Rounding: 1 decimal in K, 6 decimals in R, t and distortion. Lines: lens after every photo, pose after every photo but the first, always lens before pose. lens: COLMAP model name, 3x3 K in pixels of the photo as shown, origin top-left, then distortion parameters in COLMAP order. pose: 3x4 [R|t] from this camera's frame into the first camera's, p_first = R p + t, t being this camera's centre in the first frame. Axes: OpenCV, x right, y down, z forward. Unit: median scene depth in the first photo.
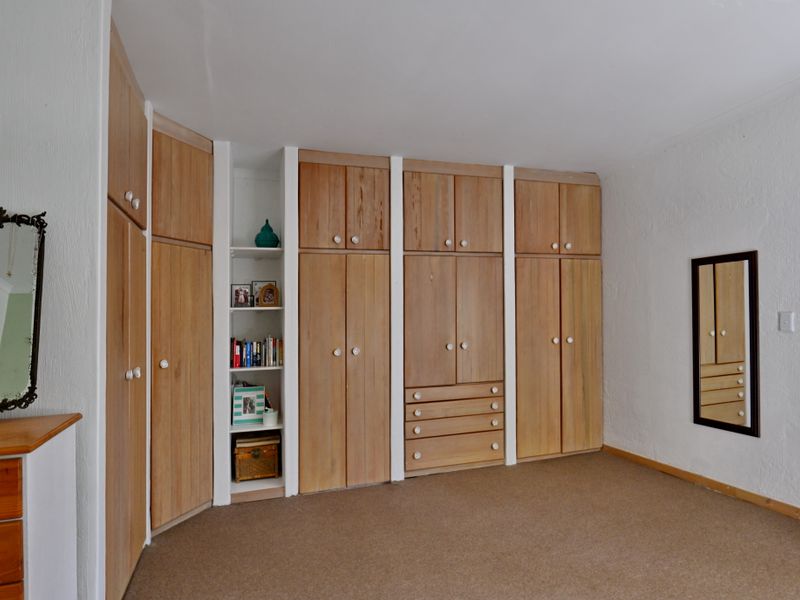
lens RADIAL K [[488.8, 0, 400.7], [0, 488.8, 315.2], [0, 0, 1]] dist [-0.003528, -0.002161]
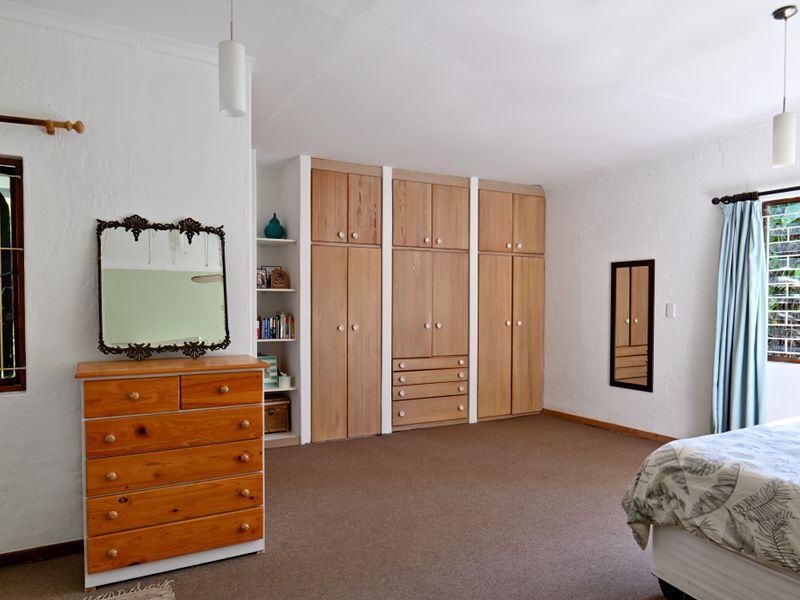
lens RADIAL K [[575.0, 0, 400.0], [0, 575.0, 300.0], [0, 0, 1]] dist [0.002322, 0.001098]
pose [[0.984584, 0.027159, 0.172793, -0.217251], [-0.026415, 0.999629, -0.006601, 0.010973], [-0.172909, 0.001935, 0.984936, -0.402638]]
